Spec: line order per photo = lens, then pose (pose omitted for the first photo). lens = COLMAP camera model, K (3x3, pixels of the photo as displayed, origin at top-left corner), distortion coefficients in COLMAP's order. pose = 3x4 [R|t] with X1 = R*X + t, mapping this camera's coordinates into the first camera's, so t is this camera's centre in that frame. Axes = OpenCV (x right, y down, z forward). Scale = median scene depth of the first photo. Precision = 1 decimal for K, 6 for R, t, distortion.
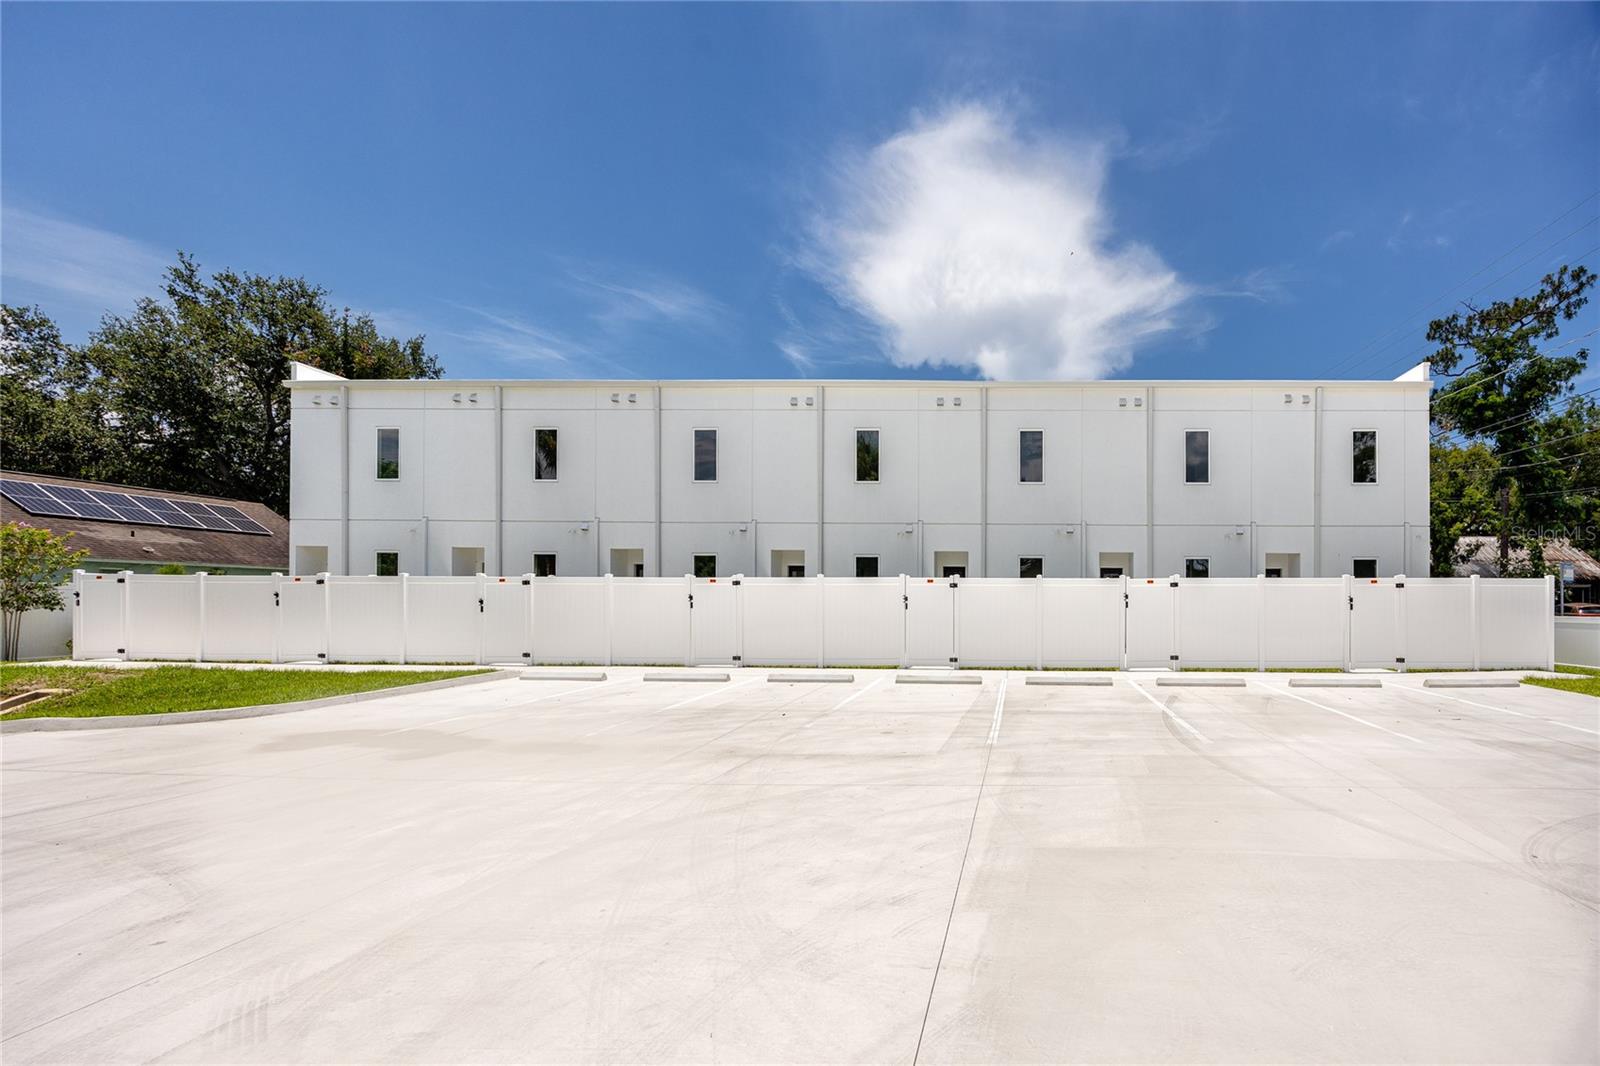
lens RADIAL K [[738.8, 0, 800.0], [0, 738.8, 512.6], [0, 0, 1]] dist [0.003278, 0.000081]
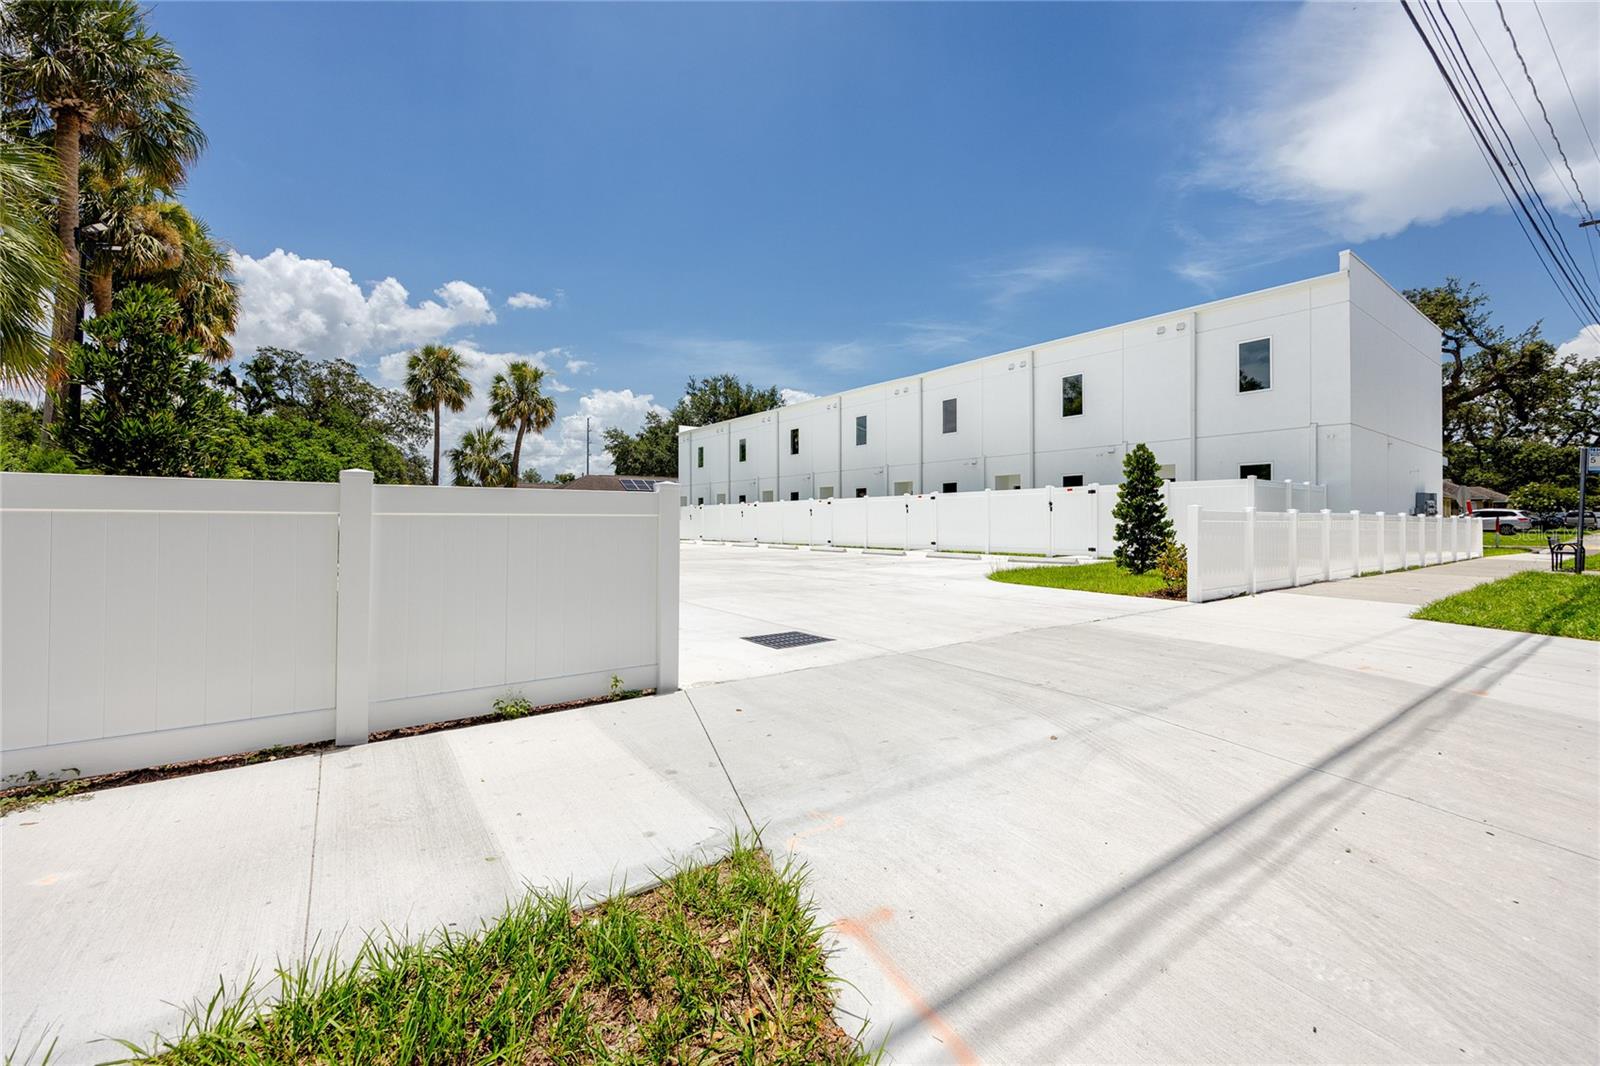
lens RADIAL K [[650.9, 0, 800.0], [0, 650.9, 533.0], [0, 0, 1]] dist [-0.026362, -0.000017]
pose [[0.617034, 0.005652, -0.786916, 0.737624], [0.110812, 0.989386, 0.093996, 0.002007], [0.779096, -0.145198, 0.609859, -0.068741]]
